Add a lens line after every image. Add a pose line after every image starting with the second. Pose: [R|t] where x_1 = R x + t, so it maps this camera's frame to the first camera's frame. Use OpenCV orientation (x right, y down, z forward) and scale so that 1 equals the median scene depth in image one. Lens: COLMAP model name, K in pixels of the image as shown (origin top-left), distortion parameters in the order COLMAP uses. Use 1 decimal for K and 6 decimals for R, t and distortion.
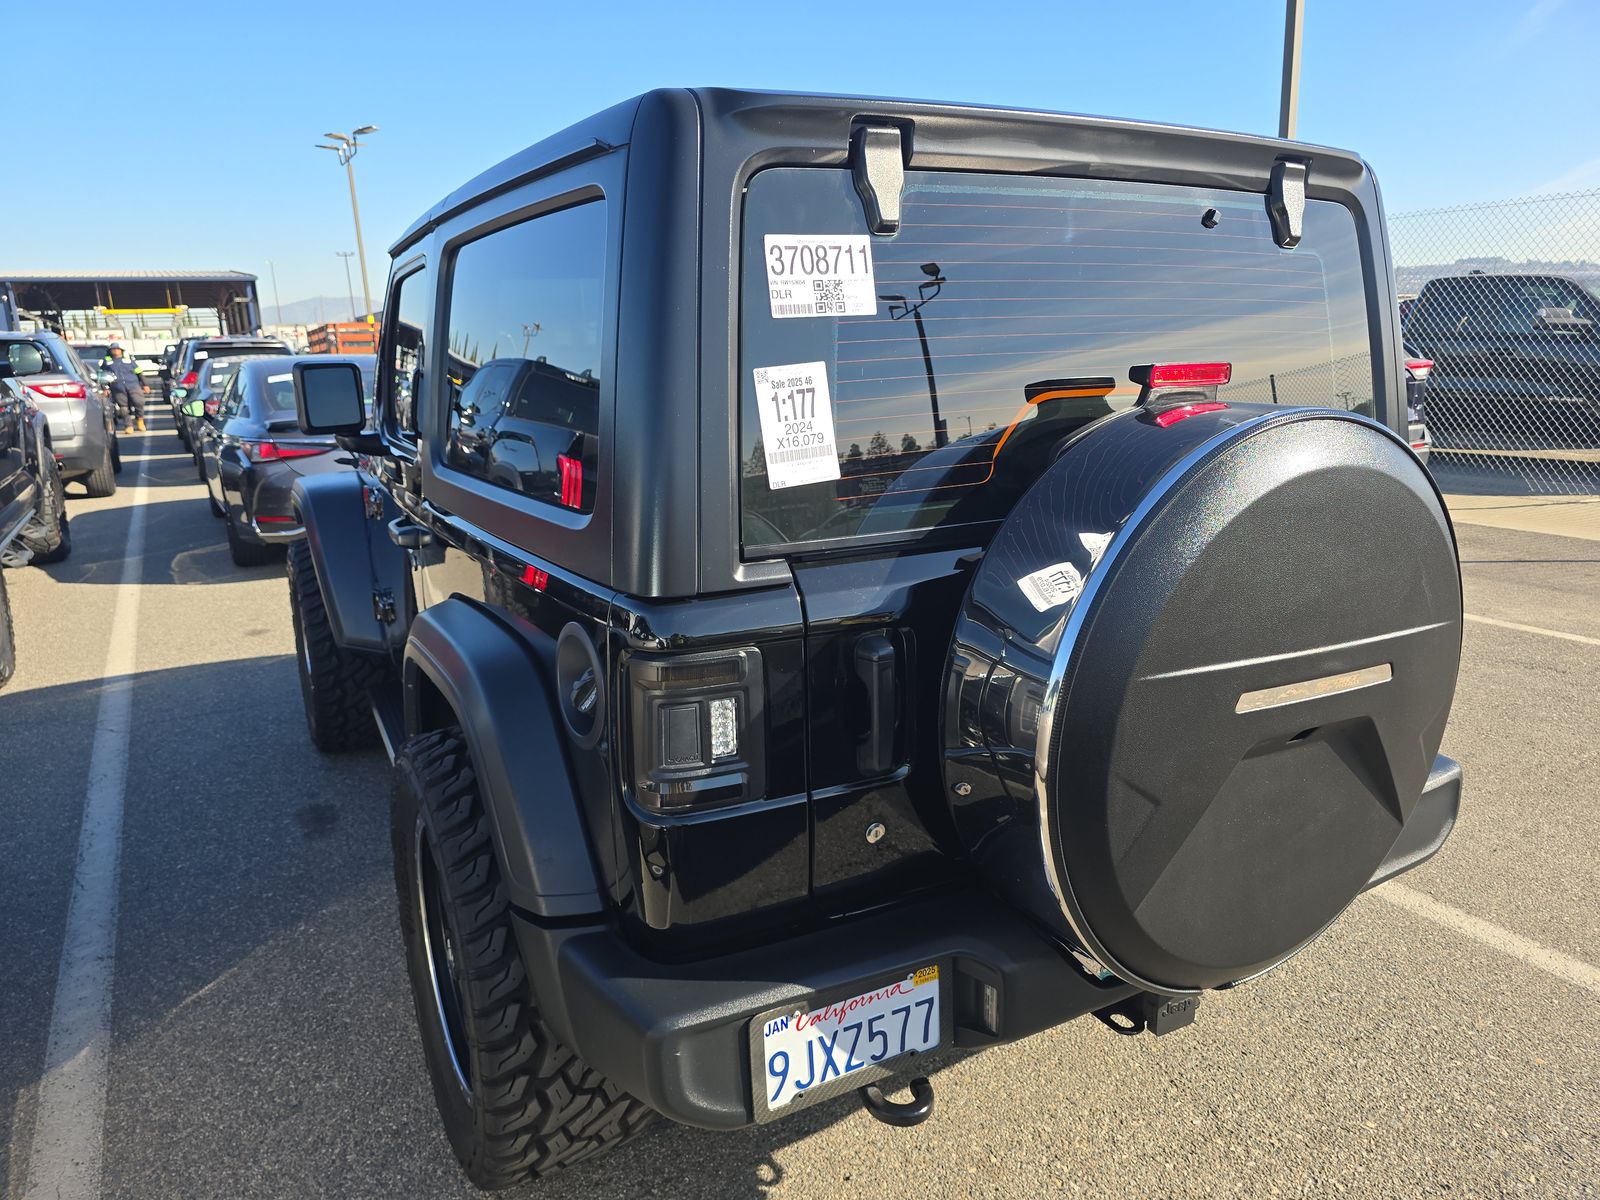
lens RADIAL K [[1101.2, 0, 811.6], [0, 1101.2, 609.1], [0, 0, 1]] dist [0.028911, -0.025975]
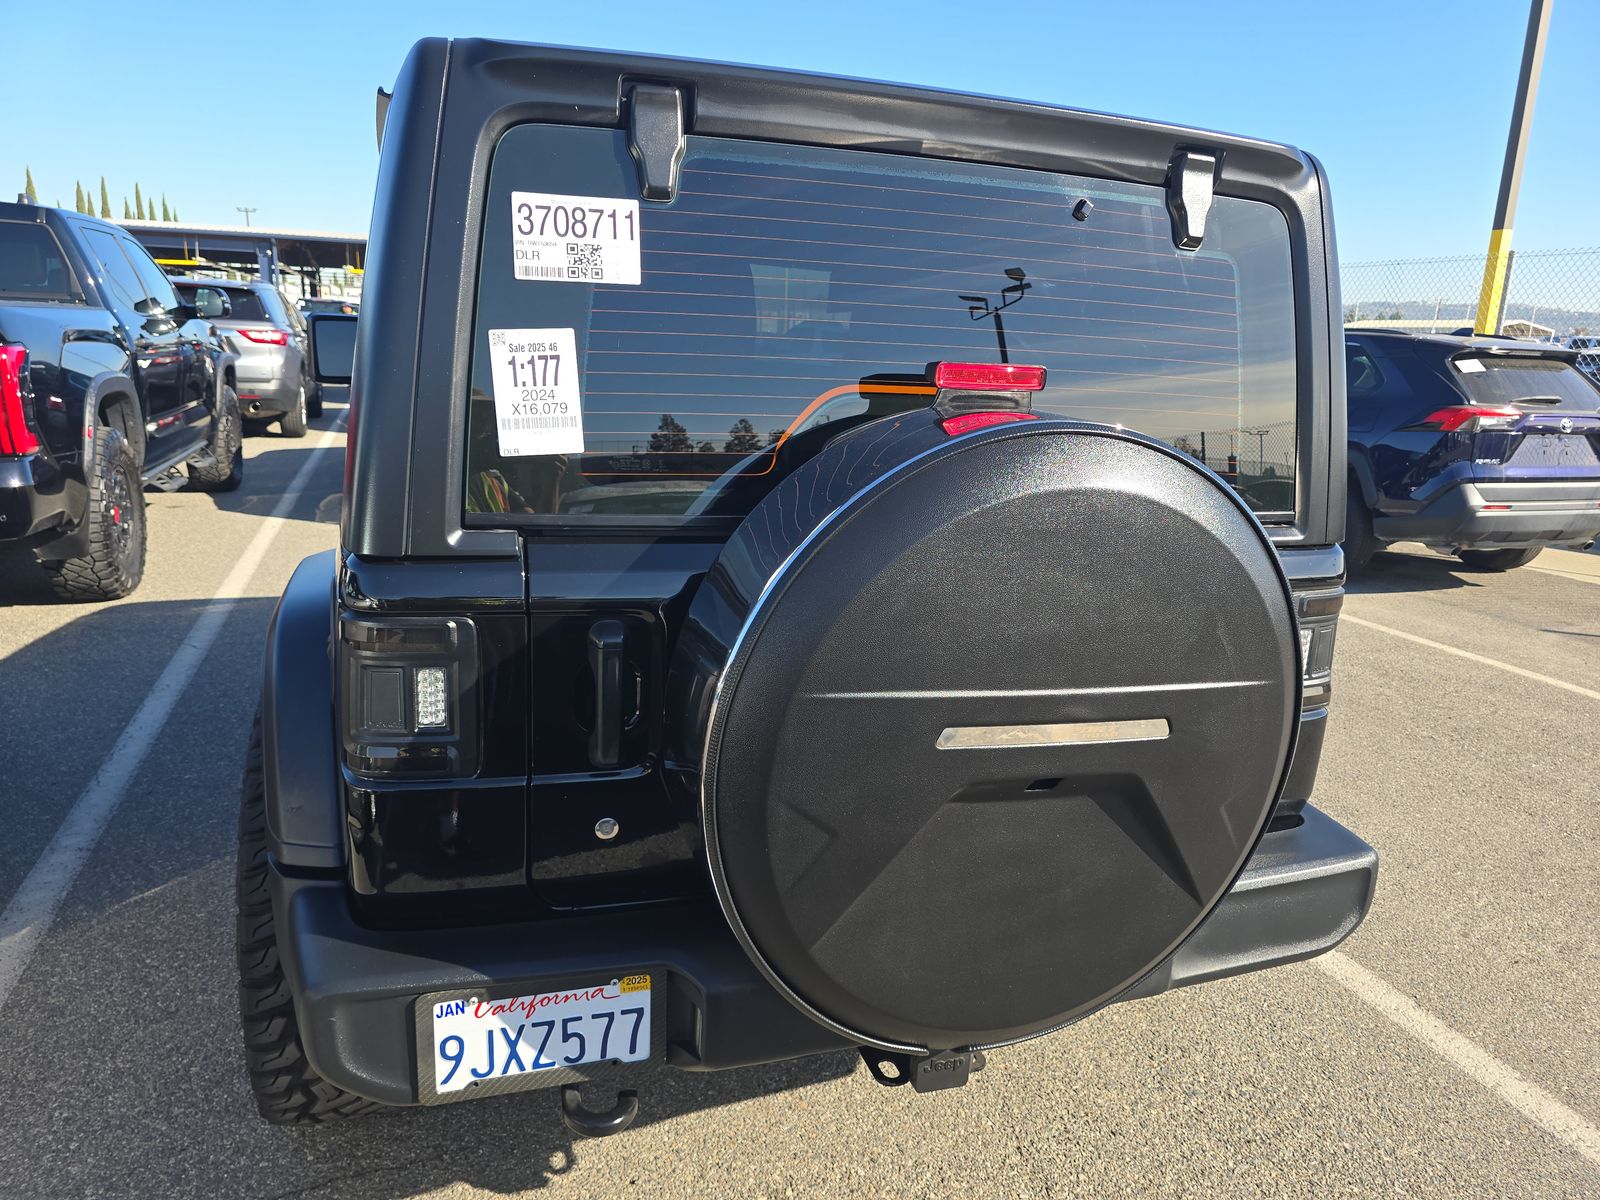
lens RADIAL K [[1101.2, 0, 808.2], [0, 1101.2, 609.7], [0, 0, 1]] dist [0.028911, -0.025975]
pose [[0.980522, 0.111704, -0.161552, 0.336692], [-0.111299, 0.993719, 0.011586, -0.014253], [0.161832, 0.006620, 0.986796, 0.077105]]
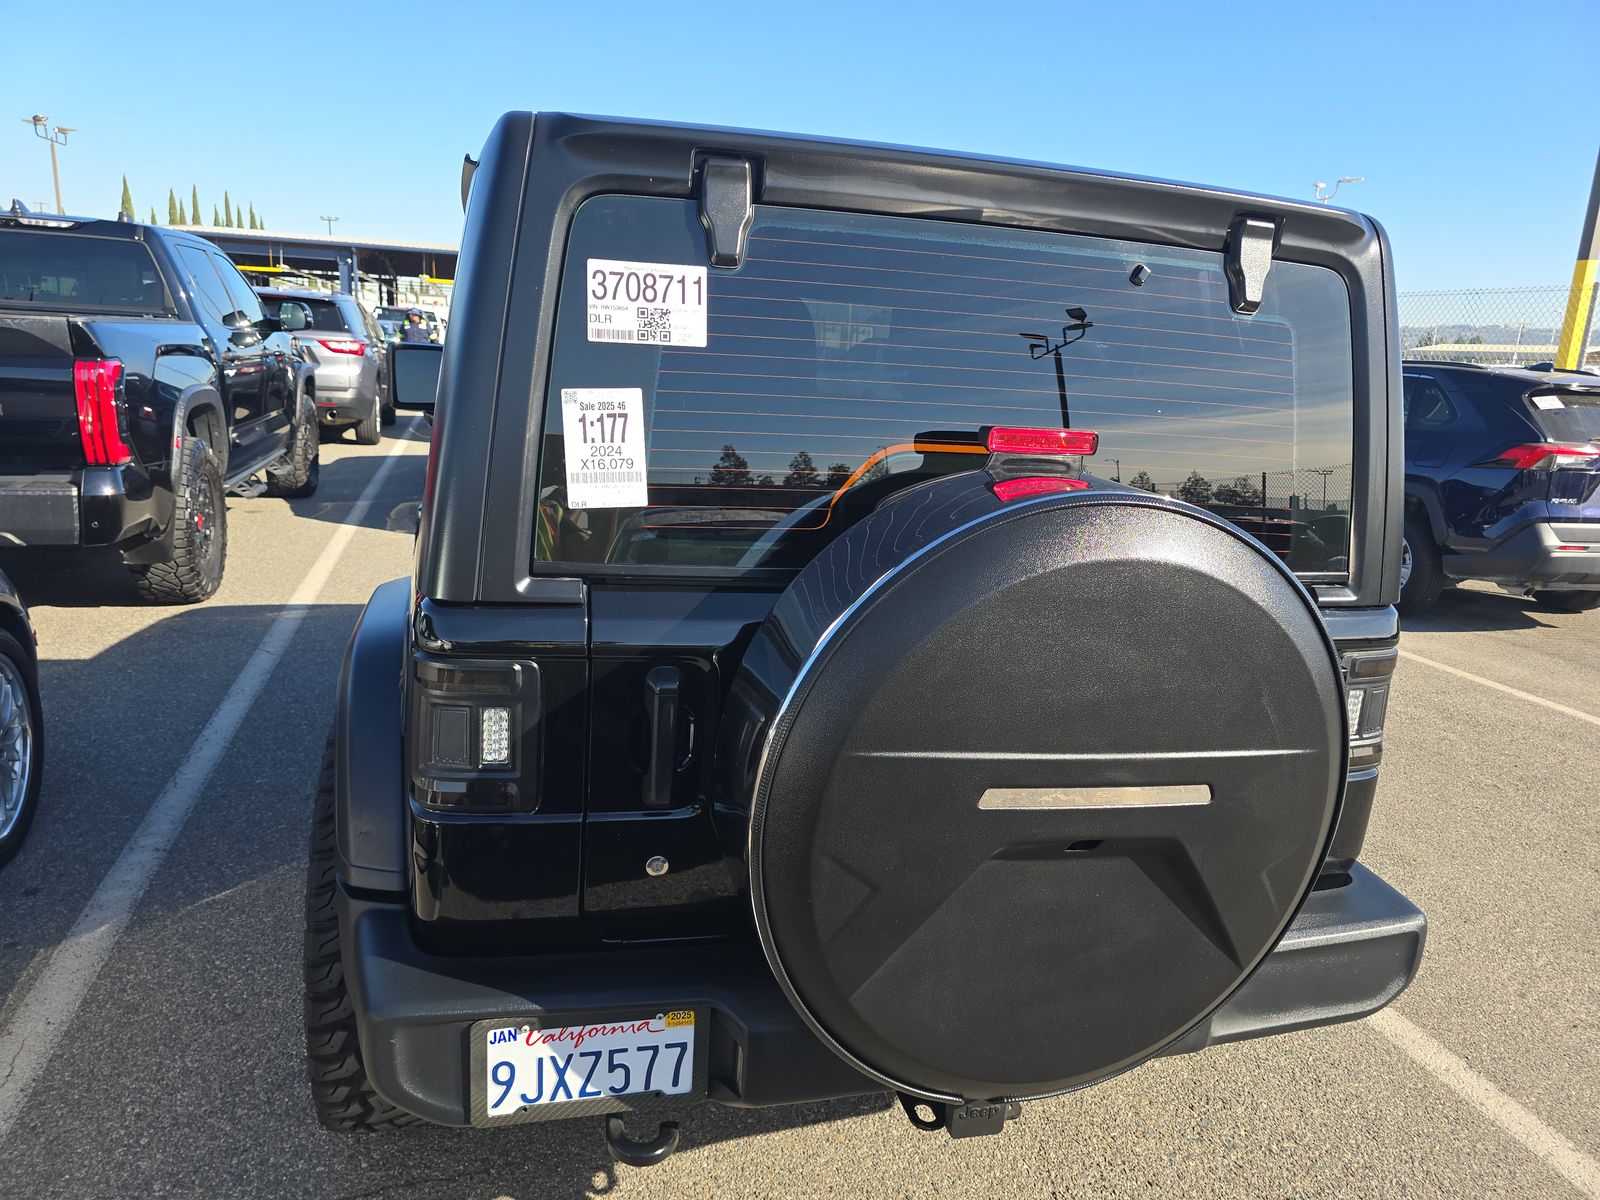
lens RADIAL K [[1101.2, 0, 807.6], [0, 1101.2, 607.6], [0, 0, 1]] dist [0.028911, -0.025975]
pose [[0.967283, 0.138454, -0.212591, 0.340694], [-0.140485, 0.990067, 0.005597, -0.047076], [0.211254, 0.024452, 0.977125, 0.051194]]
